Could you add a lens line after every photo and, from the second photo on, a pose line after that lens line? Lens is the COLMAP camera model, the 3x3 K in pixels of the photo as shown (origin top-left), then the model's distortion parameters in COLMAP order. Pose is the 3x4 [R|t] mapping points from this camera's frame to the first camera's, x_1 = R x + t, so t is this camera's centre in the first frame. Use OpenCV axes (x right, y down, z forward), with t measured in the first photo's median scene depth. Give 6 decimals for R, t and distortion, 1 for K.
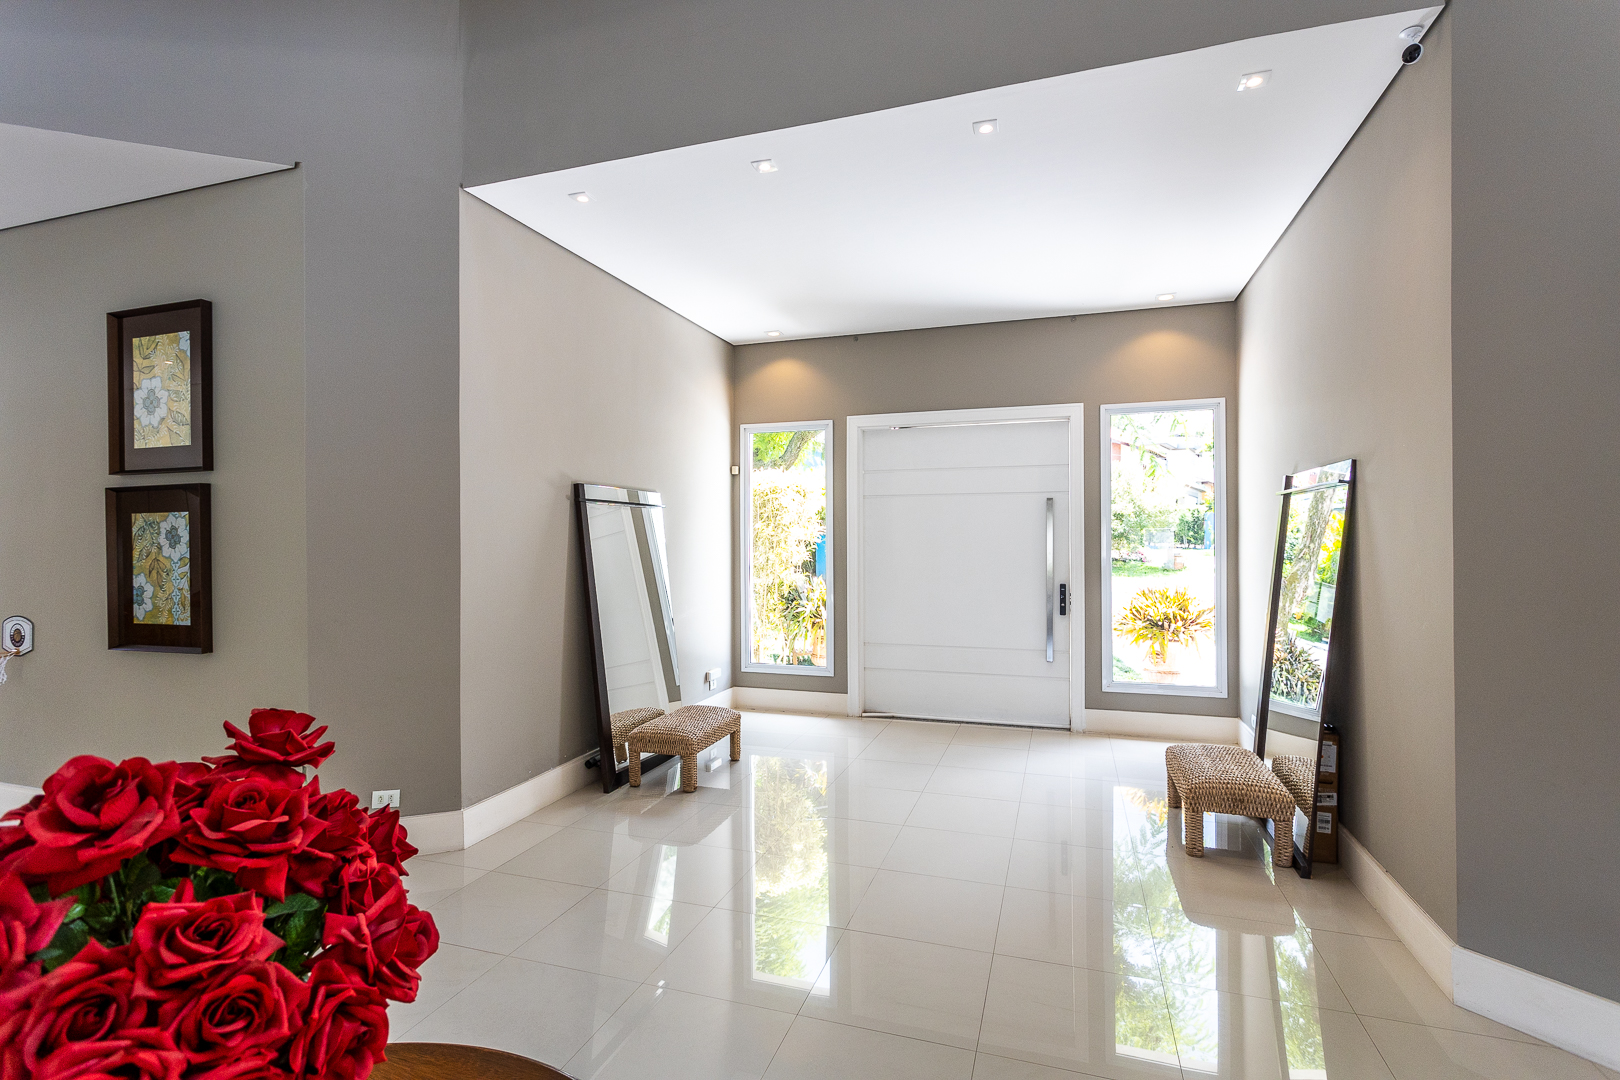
lens RADIAL K [[772.7, 0, 810.0], [0, 772.7, 540.0], [0, 0, 1]] dist [0.001987, 0.000388]
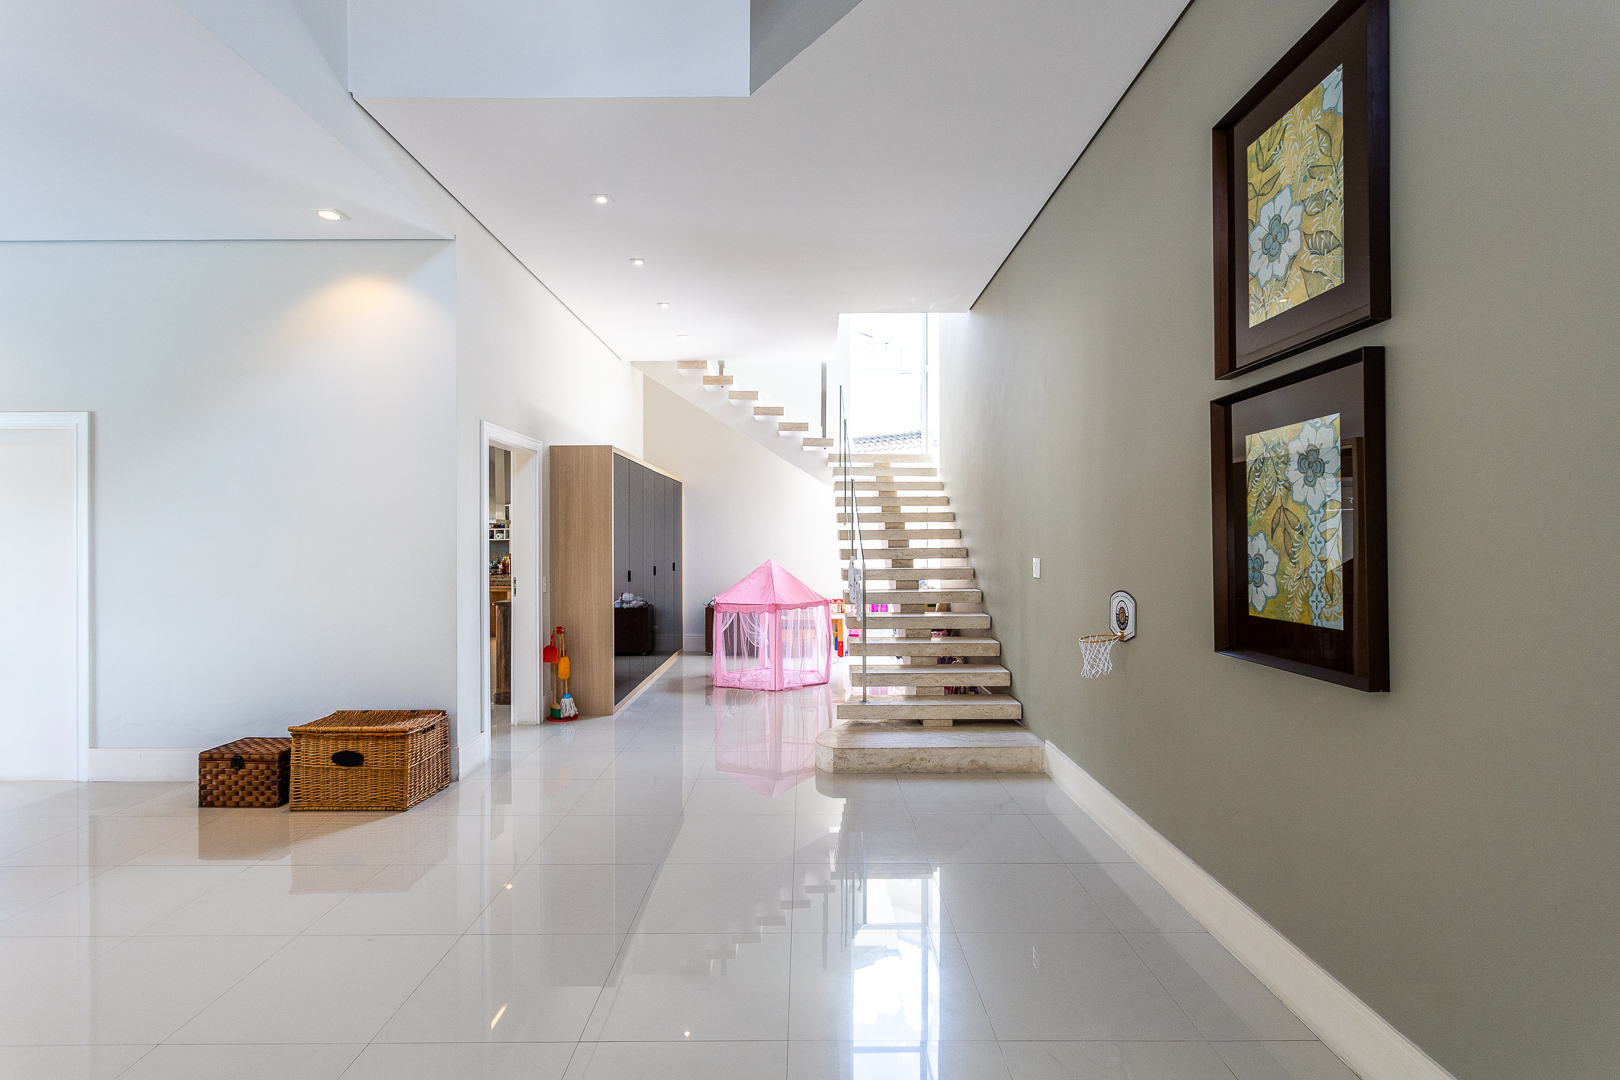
lens RADIAL K [[772.7, 0, 810.0], [0, 772.7, 540.0], [0, 0, 1]] dist [0.001987, 0.000388]
pose [[0.331673, 0.003913, -0.943386, -0.418237], [0.004590, 0.999973, 0.005761, 0.043808], [0.943383, -0.006241, 0.331646, 0.476890]]
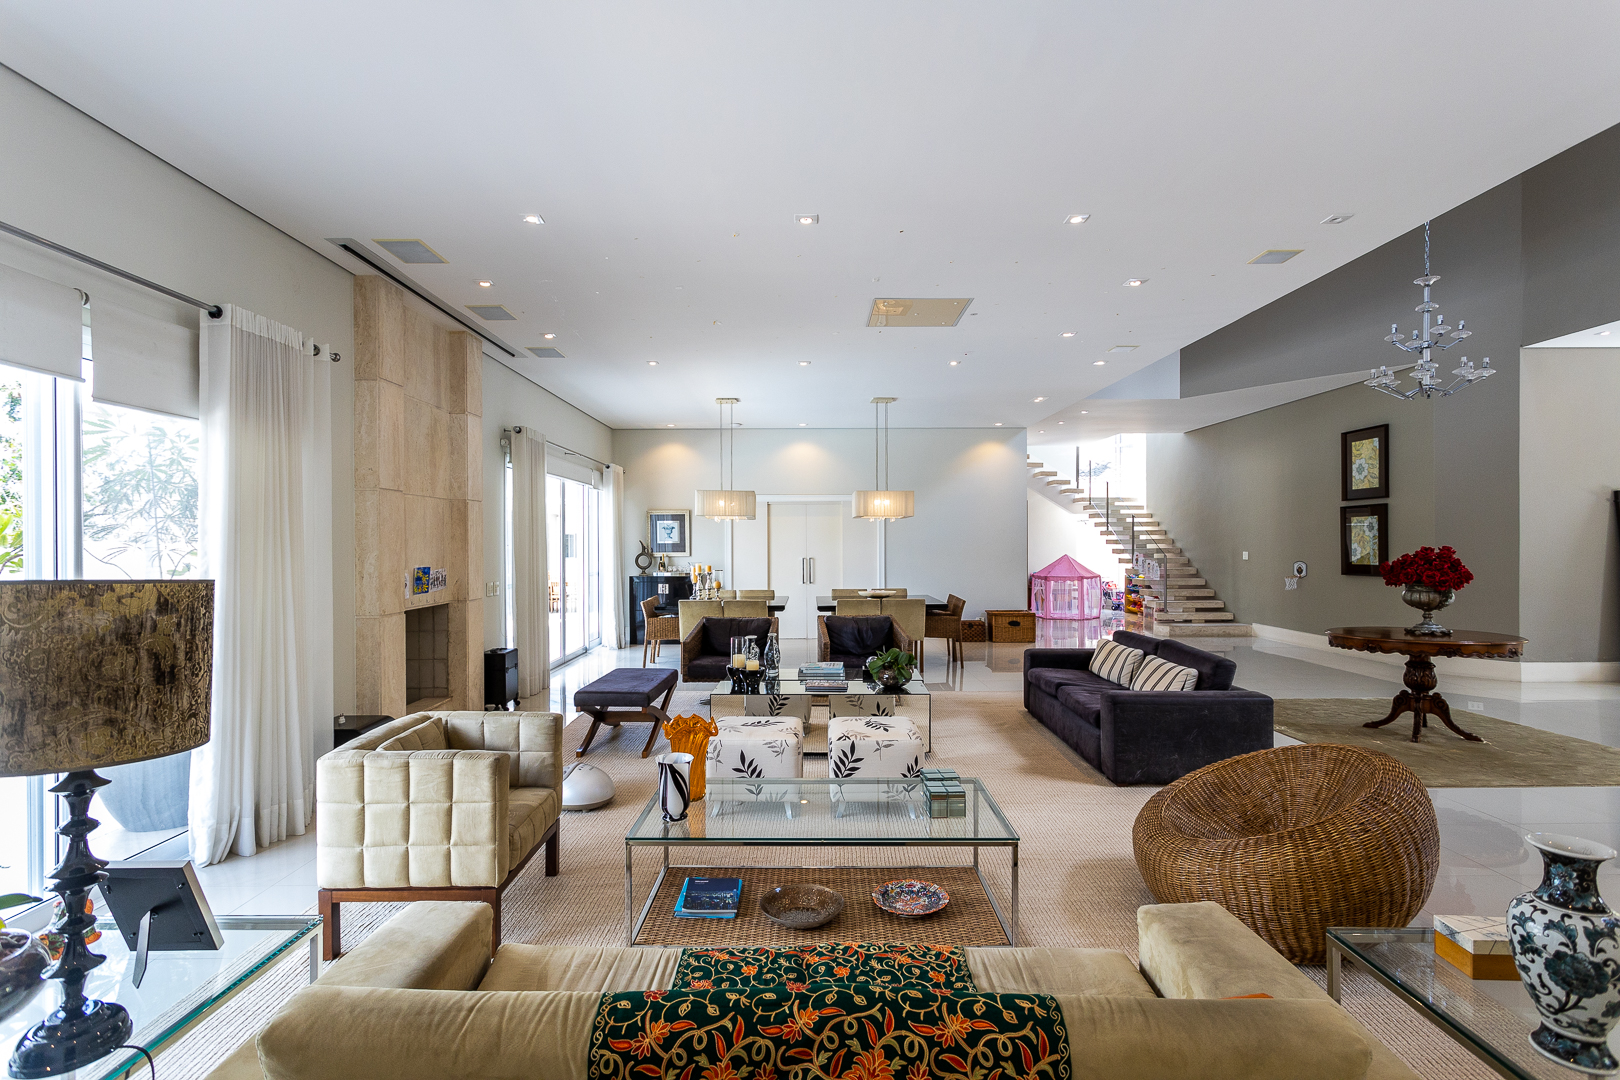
lens RADIAL K [[751.7, 0, 817.9], [0, 751.7, 549.2], [0, 0, 1]] dist [-0.001427, -0.000008]
pose [[0.329957, 0.010691, -0.943935, 0.744967], [0.007152, 0.999879, 0.013824, 0.019397], [0.943969, -0.011312, 0.329841, -1.286910]]
